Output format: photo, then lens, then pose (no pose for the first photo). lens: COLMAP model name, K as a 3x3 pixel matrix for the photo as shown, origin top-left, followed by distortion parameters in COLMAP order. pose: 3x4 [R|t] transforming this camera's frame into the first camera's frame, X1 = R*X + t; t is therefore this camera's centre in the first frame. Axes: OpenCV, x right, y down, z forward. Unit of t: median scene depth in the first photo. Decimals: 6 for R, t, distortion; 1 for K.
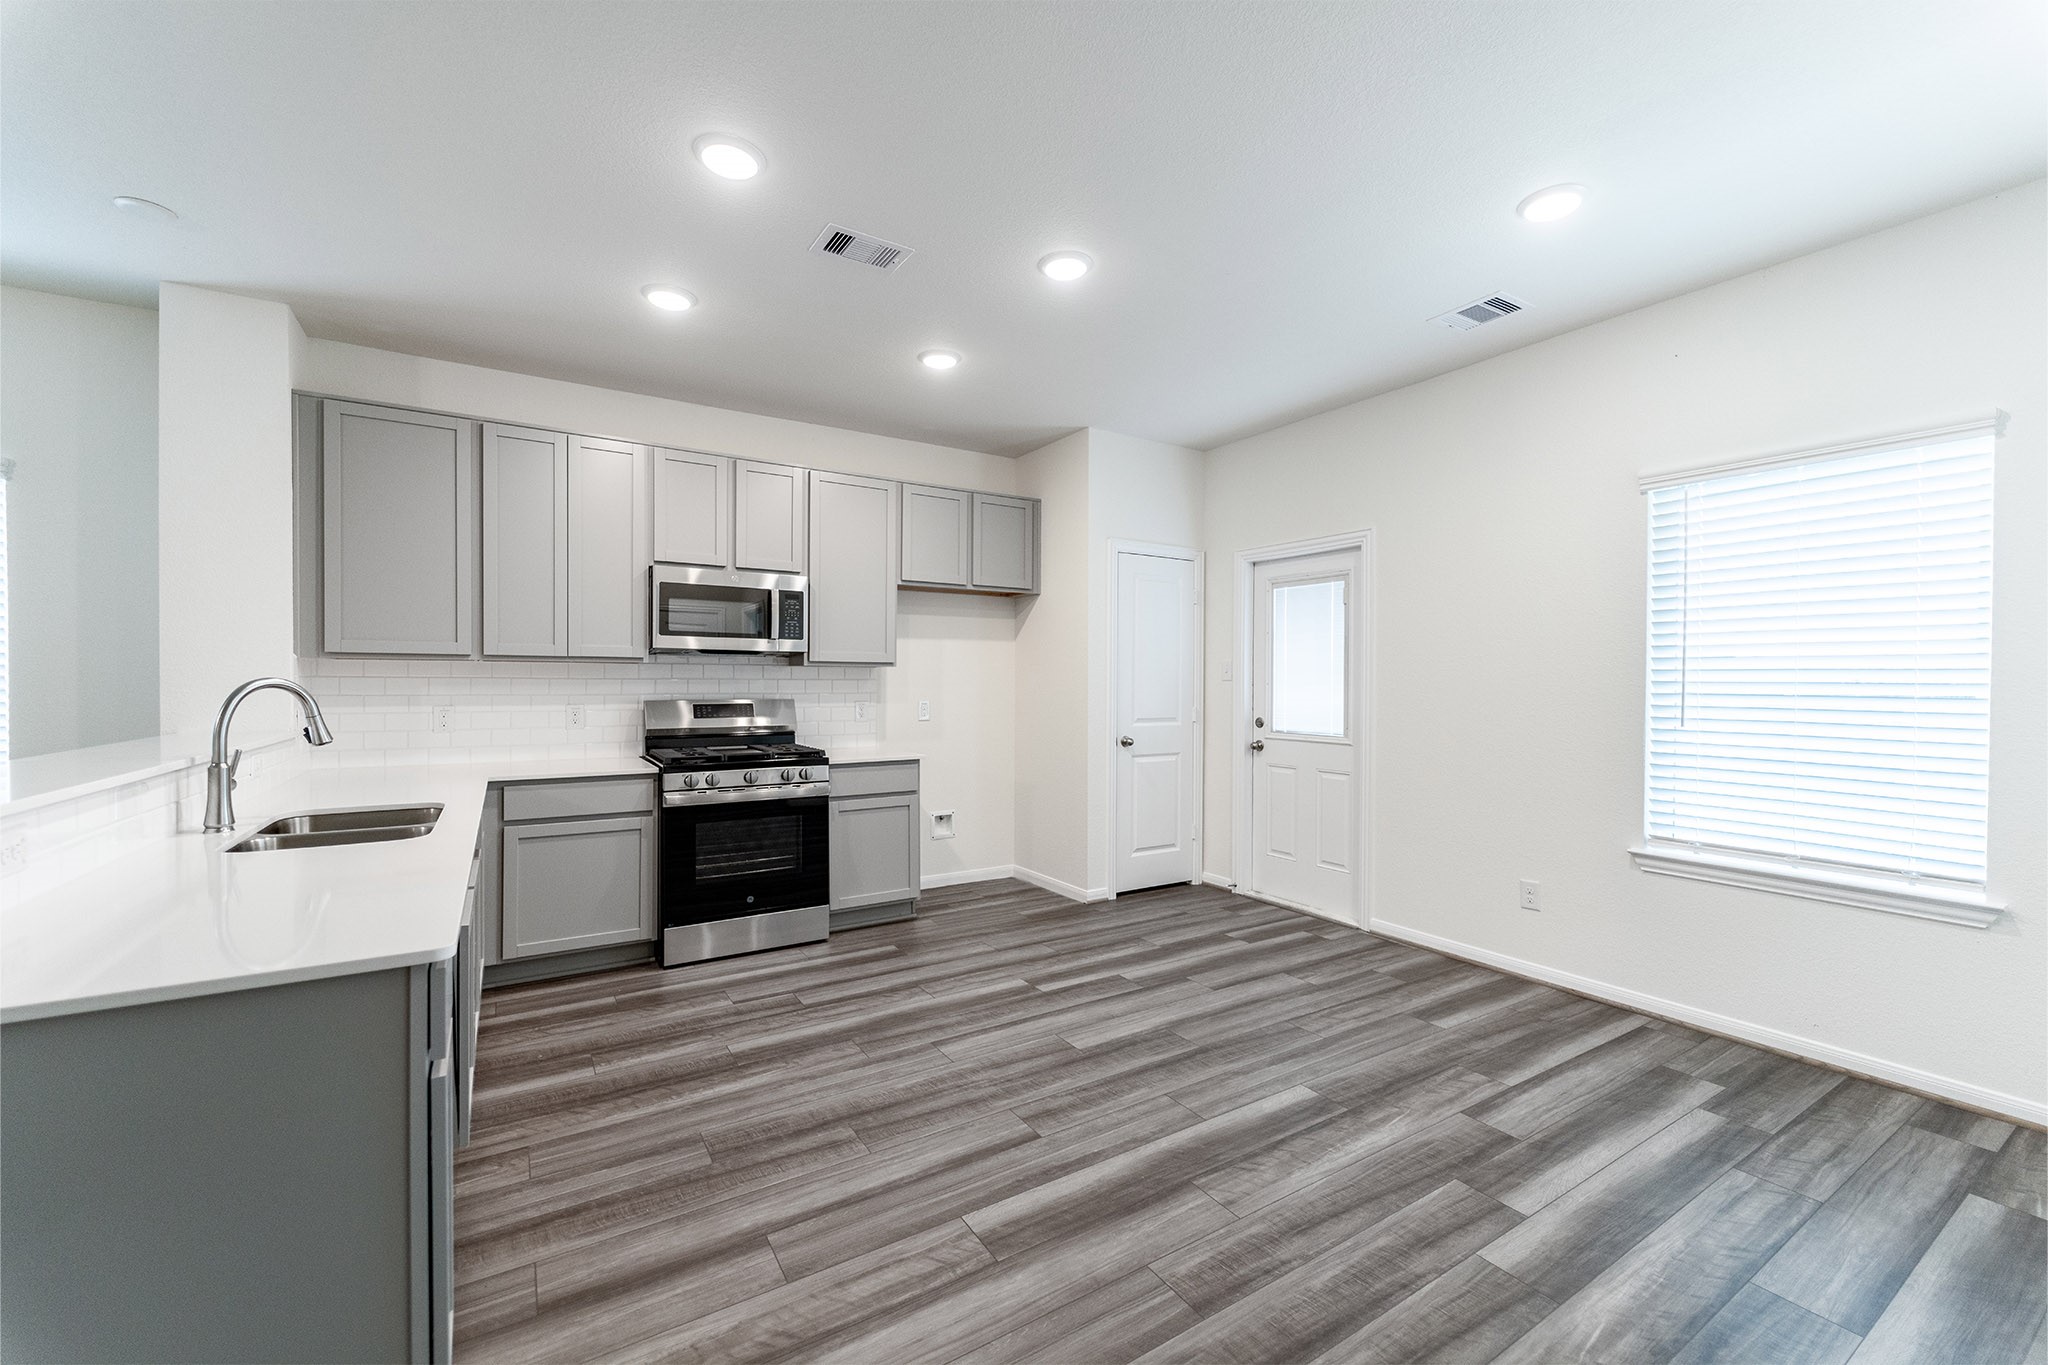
lens RADIAL K [[820.1, 0, 1024.7], [0, 820.1, 685.6], [0, 0, 1]] dist [0.003711, -0.002755]
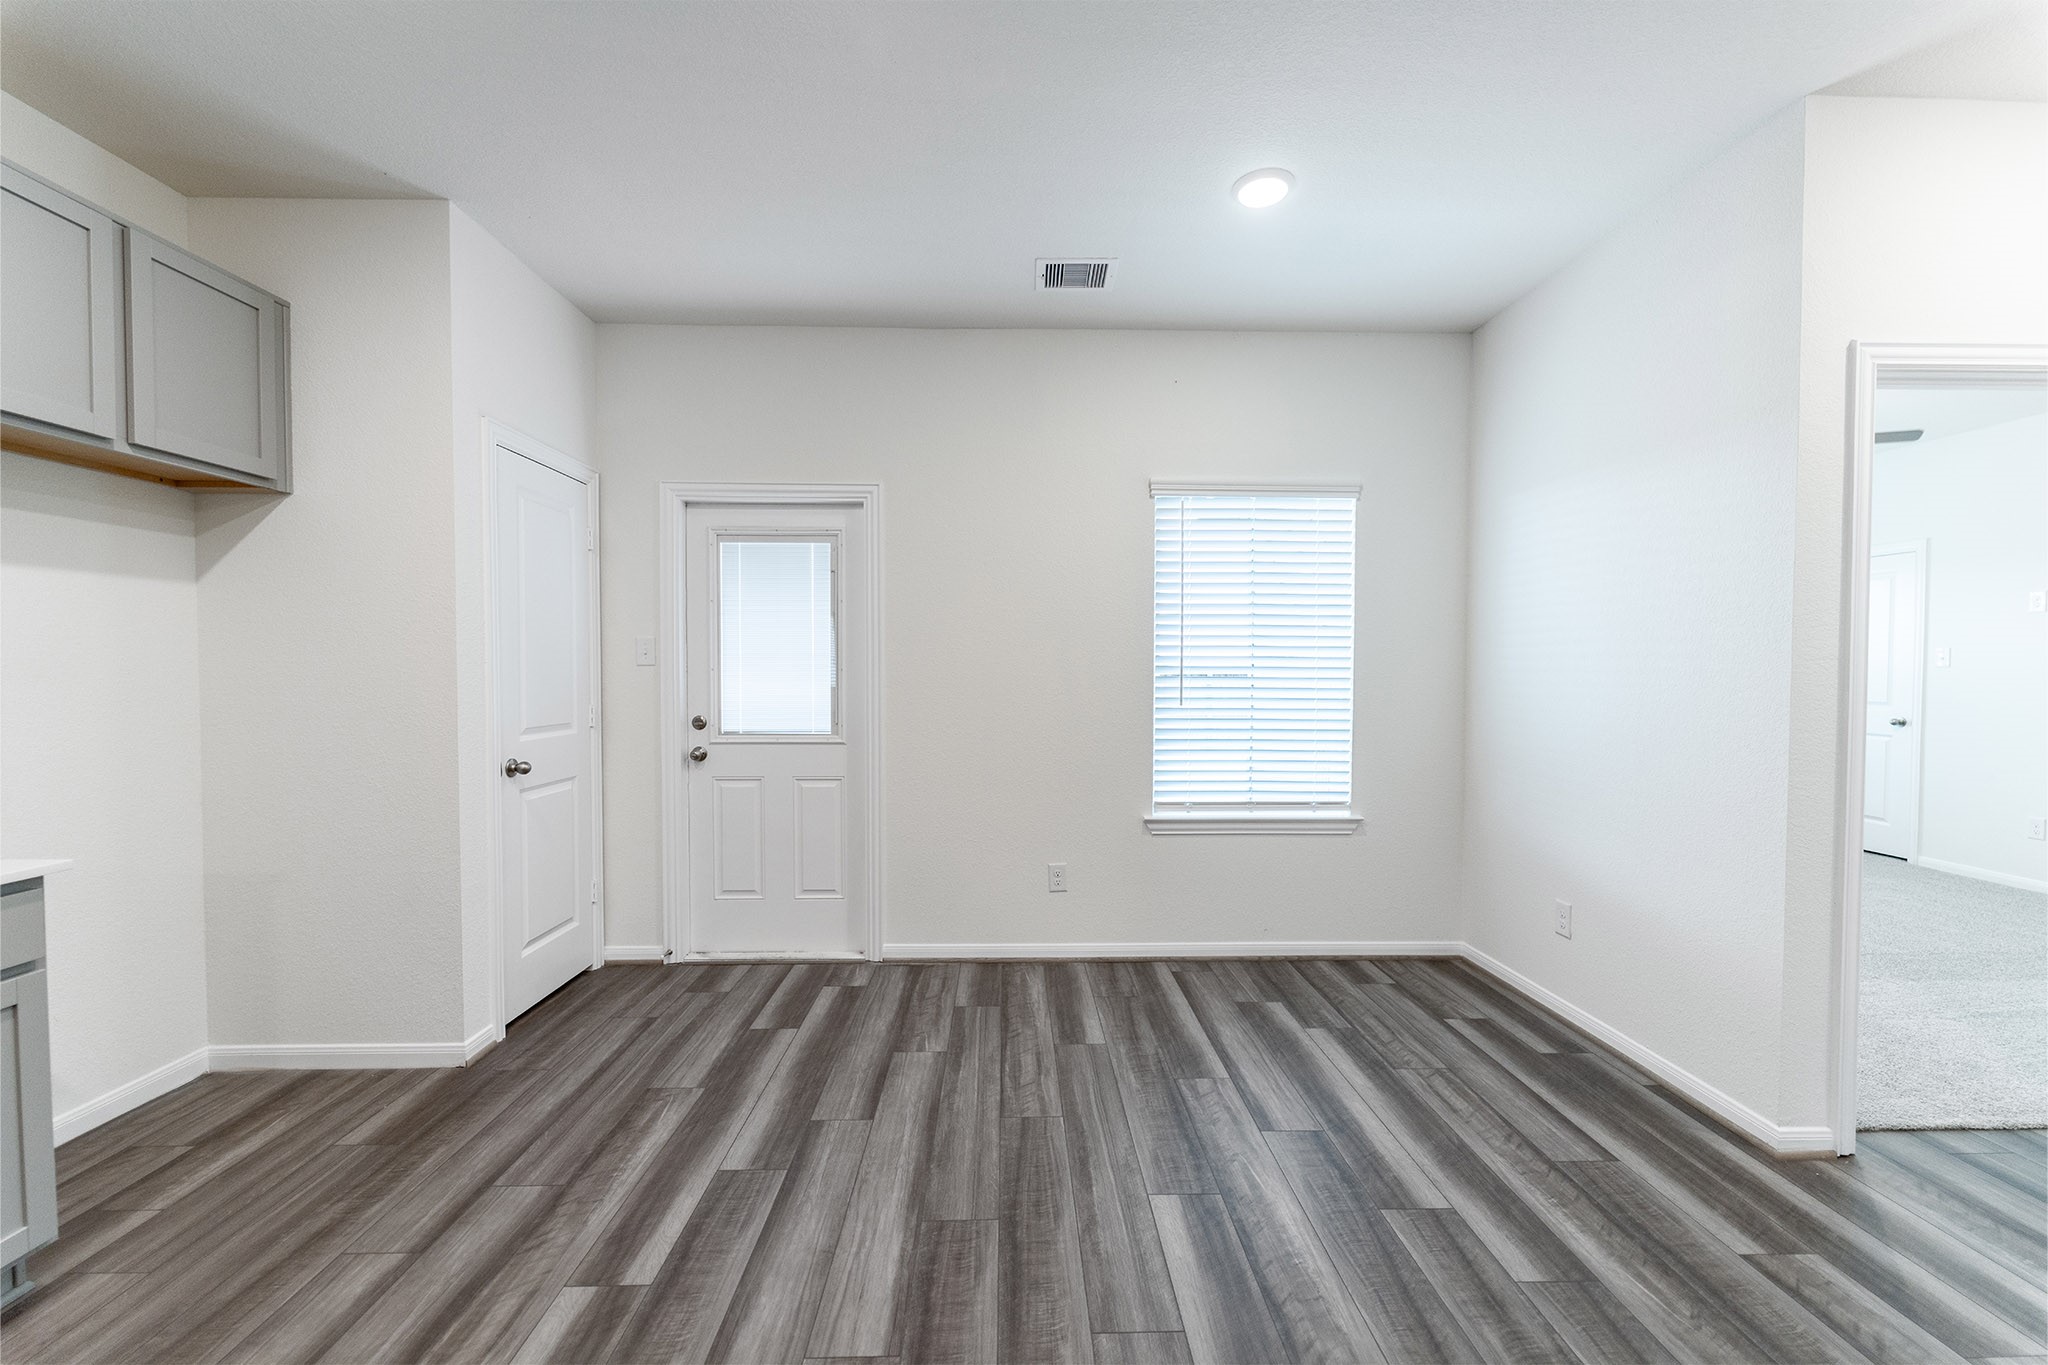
lens RADIAL K [[820.1, 0, 1024.1], [0, 820.1, 687.4], [0, 0, 1]] dist [0.003711, -0.002755]
pose [[0.512564, -0.023798, 0.858319, -0.268188], [0.004798, 0.999680, 0.024852, -0.004535], [-0.858636, -0.008620, 0.512514, 0.518384]]
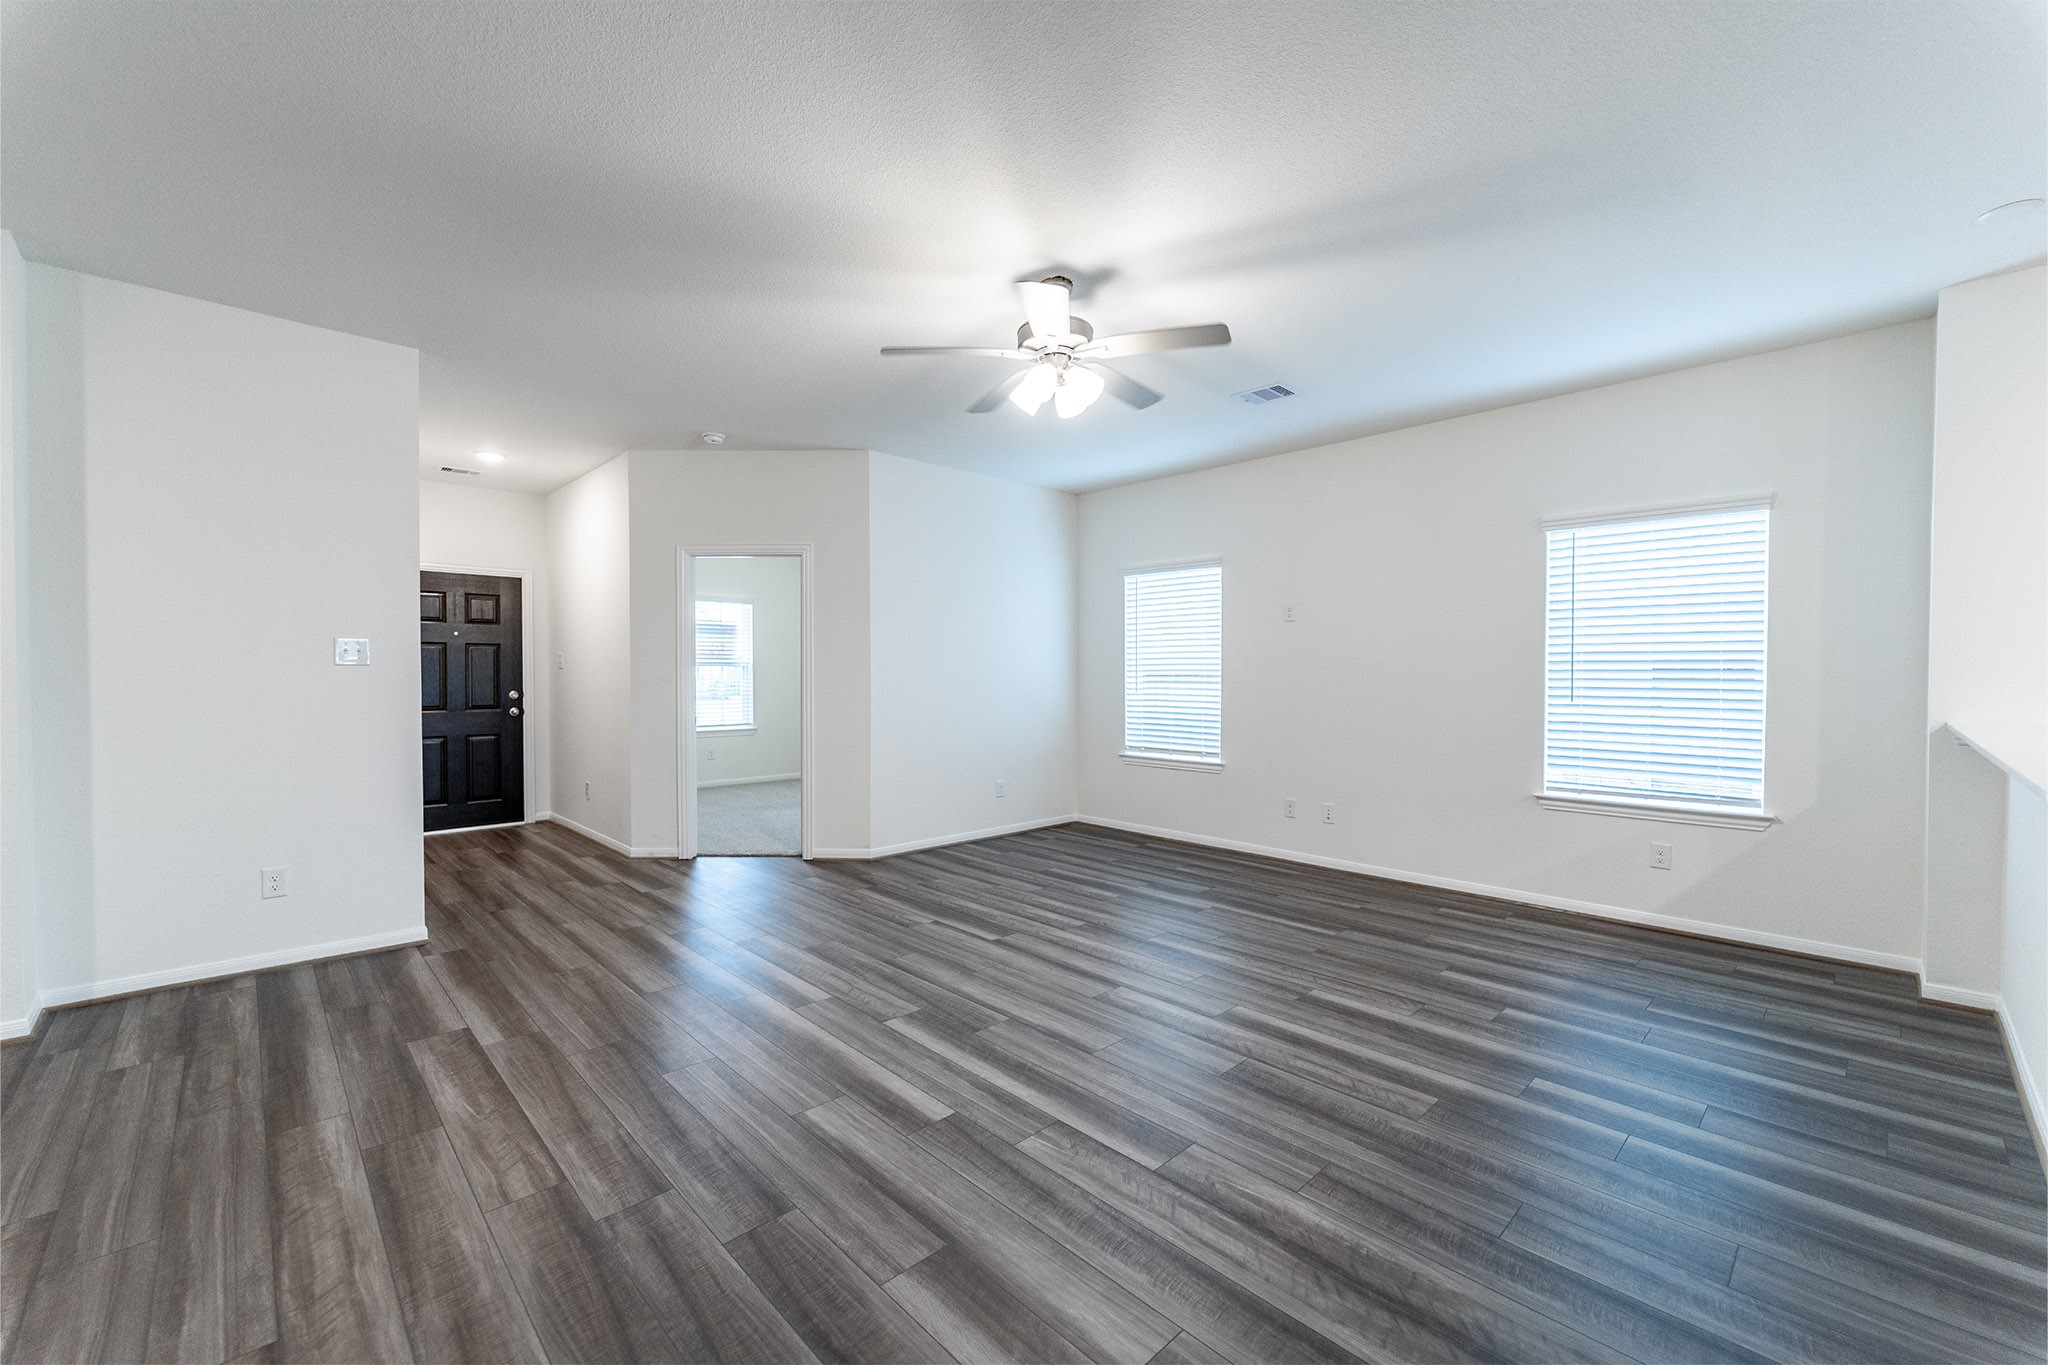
lens RADIAL K [[820.1, 0, 1027.7], [0, 820.1, 685.3], [0, 0, 1]] dist [0.003711, -0.002755]
pose [[0.201499, 0.008197, -0.979454, -0.218384], [-0.007298, 0.999950, 0.006867, 0.010975], [0.979461, 0.005764, 0.201549, -0.291106]]
